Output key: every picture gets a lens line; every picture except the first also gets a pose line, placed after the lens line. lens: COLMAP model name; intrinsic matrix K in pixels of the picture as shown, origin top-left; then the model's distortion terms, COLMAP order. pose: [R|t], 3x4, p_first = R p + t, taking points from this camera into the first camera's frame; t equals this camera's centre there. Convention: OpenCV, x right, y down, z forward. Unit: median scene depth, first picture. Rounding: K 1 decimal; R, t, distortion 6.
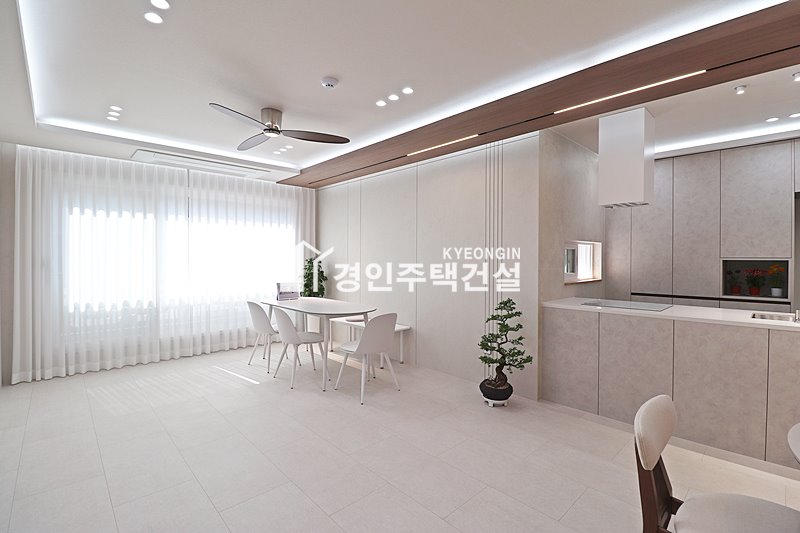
lens RADIAL K [[369.8, 0, 403.0], [0, 369.8, 259.9], [0, 0, 1]] dist [-0.003396, -0.012914]
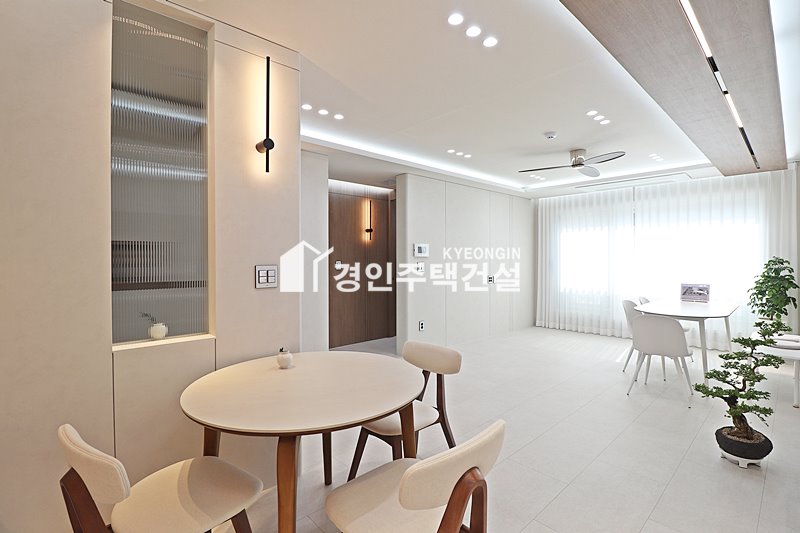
lens RADIAL K [[369.8, 0, 403.0], [0, 369.8, 259.9], [0, 0, 1]] dist [-0.003396, -0.012914]
pose [[-0.013627, -0.003609, -0.999901, 0.859850], [0.000647, 0.999993, -0.003618, 0.004315], [0.999907, -0.000697, -0.013625, 0.323218]]
